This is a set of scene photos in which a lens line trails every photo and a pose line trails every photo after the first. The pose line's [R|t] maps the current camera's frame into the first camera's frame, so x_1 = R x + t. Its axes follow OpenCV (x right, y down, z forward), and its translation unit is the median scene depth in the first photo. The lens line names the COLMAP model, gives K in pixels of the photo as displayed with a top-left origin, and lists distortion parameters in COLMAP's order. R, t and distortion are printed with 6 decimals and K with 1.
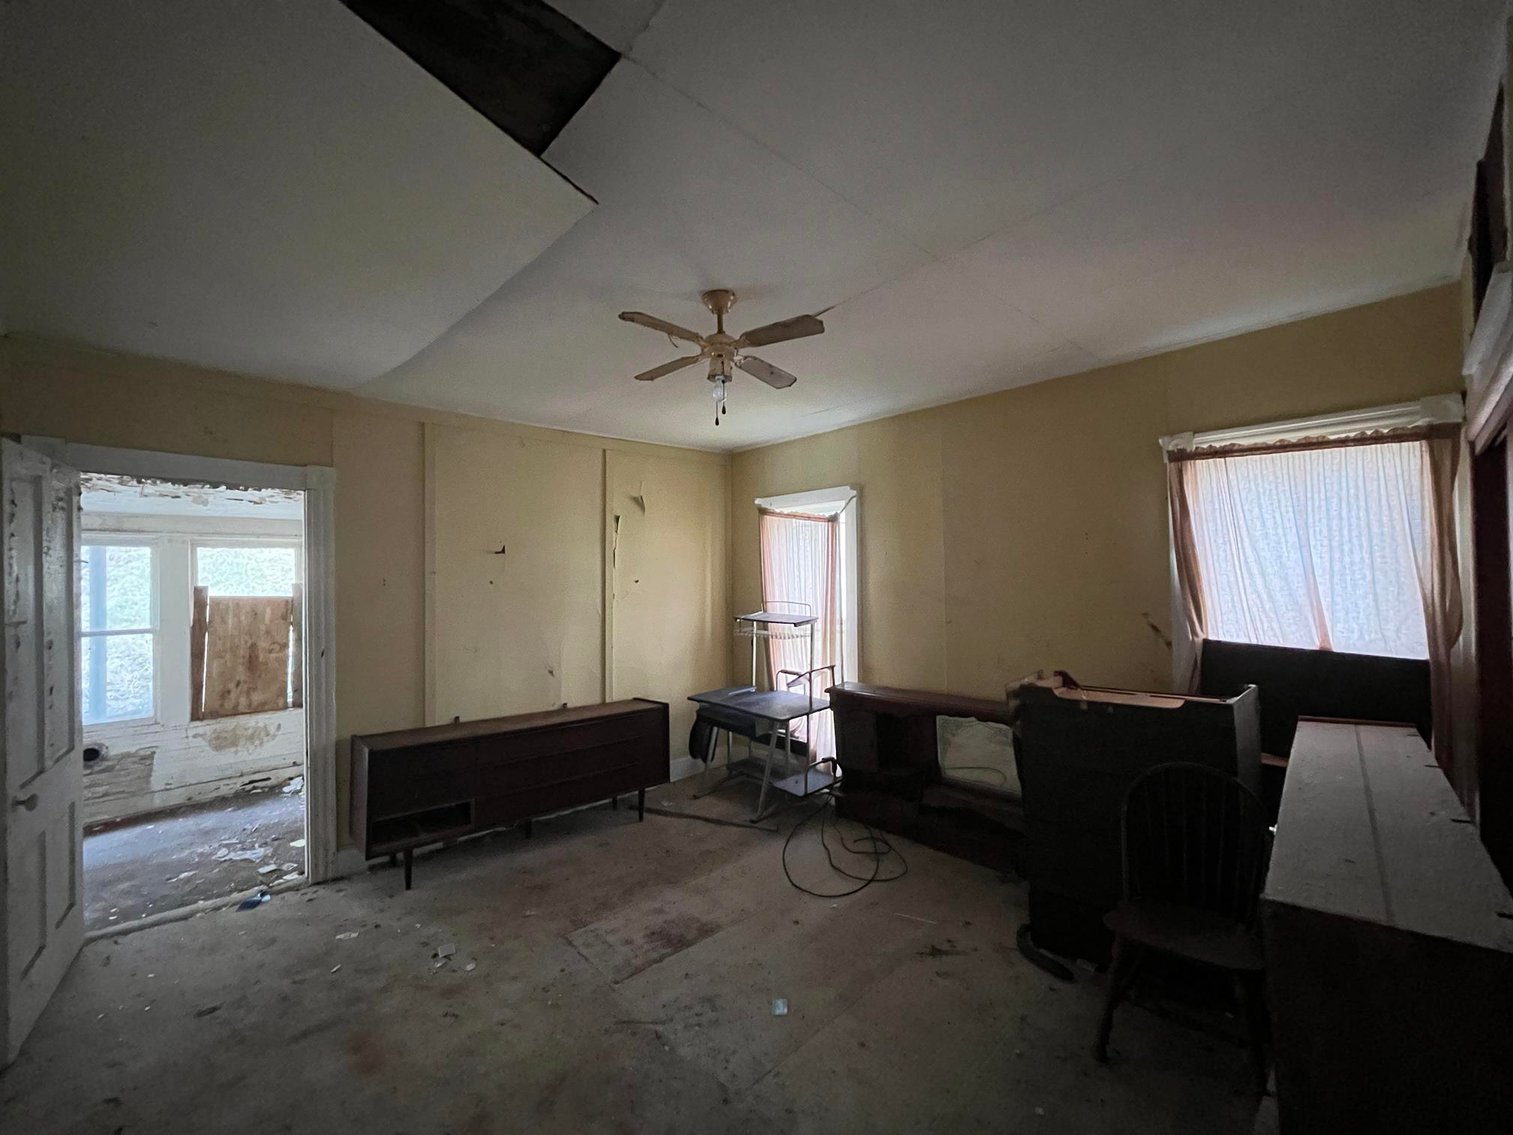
lens RADIAL K [[612.3, 0, 759.7], [0, 612.3, 568.2], [0, 0, 1]] dist [-0.003085, -0.000282]
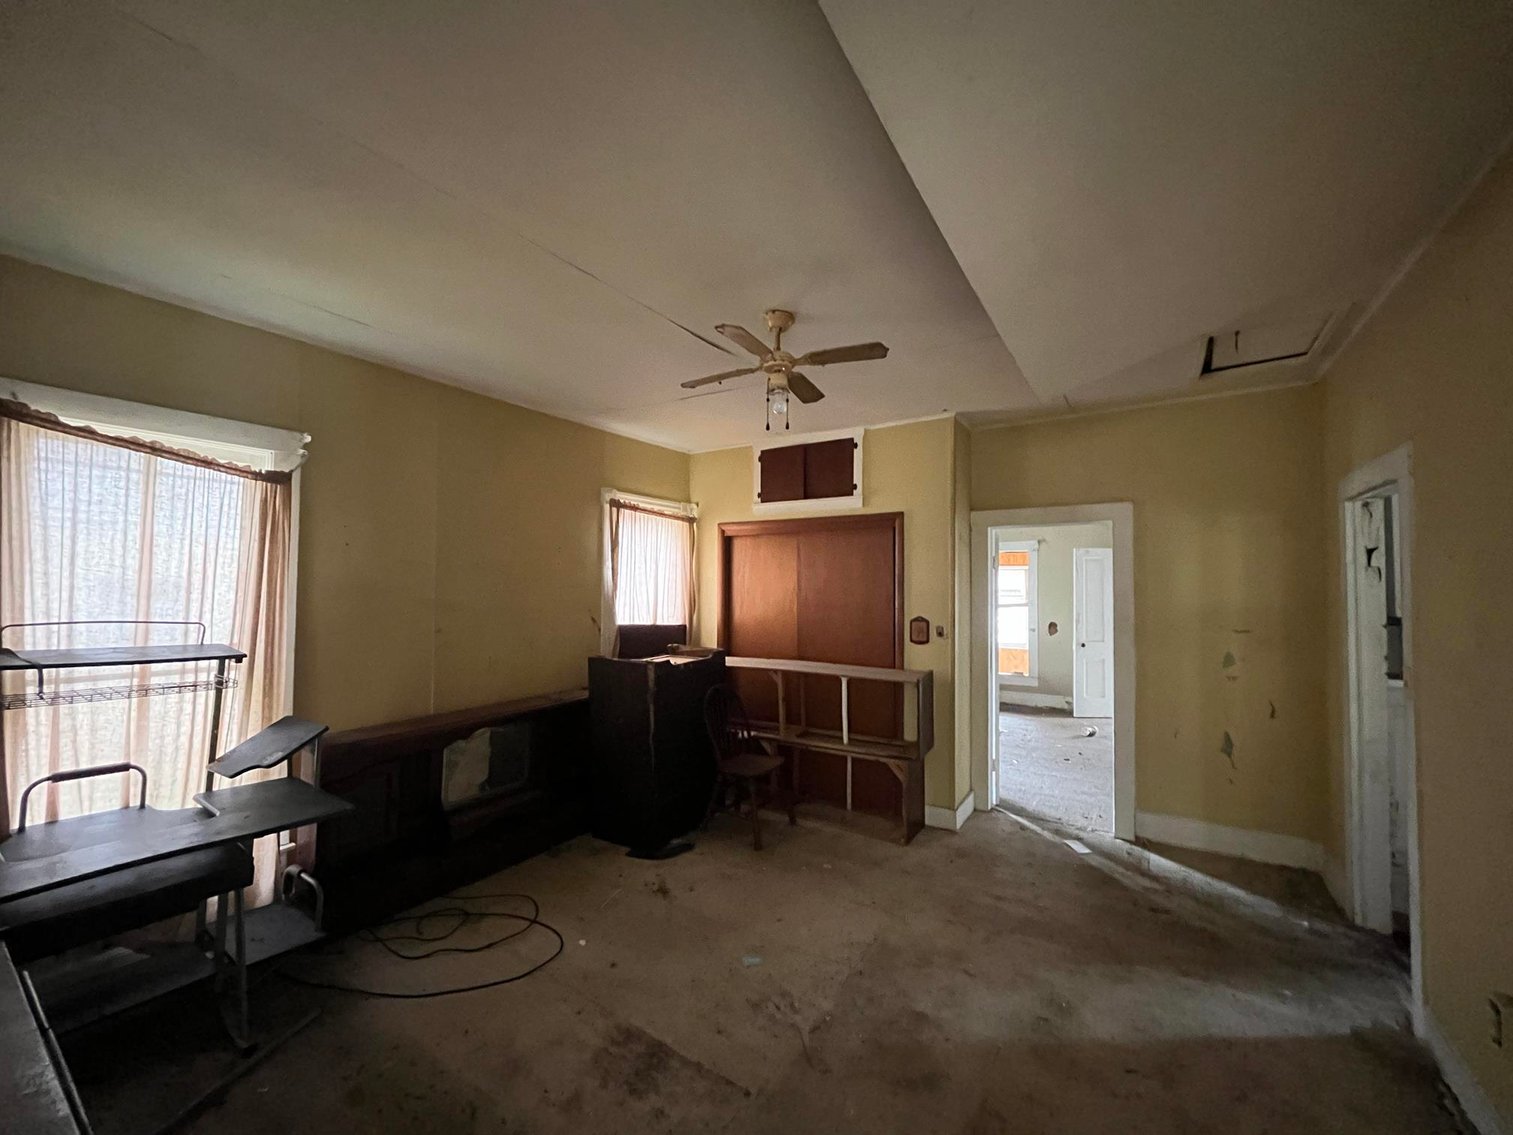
lens RADIAL K [[612.3, 0, 755.6], [0, 612.3, 565.6], [0, 0, 1]] dist [-0.003085, -0.000282]
pose [[-0.228974, 0.041062, 0.972566, -0.869263], [-0.028699, 0.998391, -0.048909, 0.033394], [-0.973009, -0.039111, -0.227427, 1.010672]]
